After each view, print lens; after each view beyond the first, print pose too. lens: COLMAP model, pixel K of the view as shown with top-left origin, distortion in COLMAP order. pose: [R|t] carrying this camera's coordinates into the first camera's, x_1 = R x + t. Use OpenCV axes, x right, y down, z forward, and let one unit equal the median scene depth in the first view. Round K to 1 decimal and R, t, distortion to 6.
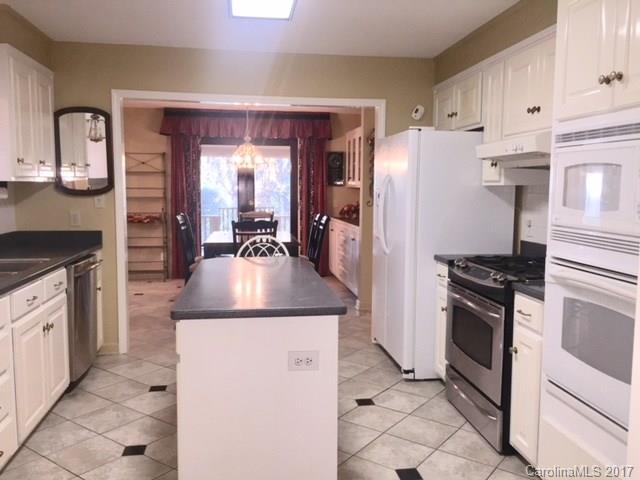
lens RADIAL K [[542.0, 0, 320.0], [0, 542.0, 240.0], [0, 0, 1]] dist [0.072052, -0.088142]
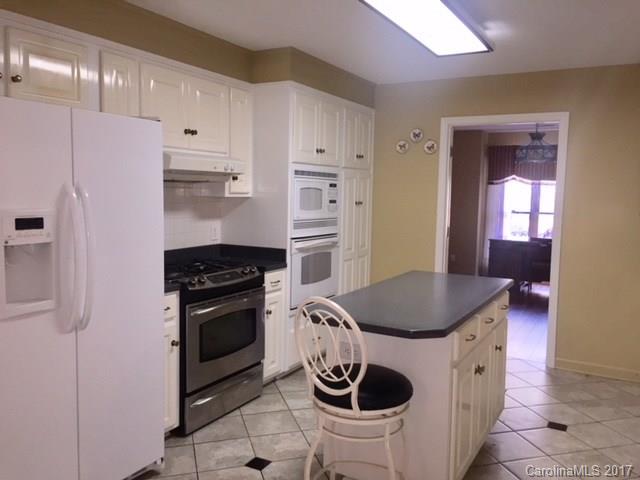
lens RADIAL K [[542.0, 0, 320.0], [0, 542.0, 240.0], [0, 0, 1]] dist [0.072052, -0.088142]
pose [[-0.788034, -0.078861, 0.610559, -0.362867], [0.037046, 0.983890, 0.174895, -0.136825], [-0.614516, 0.160442, -0.772418, 1.178656]]
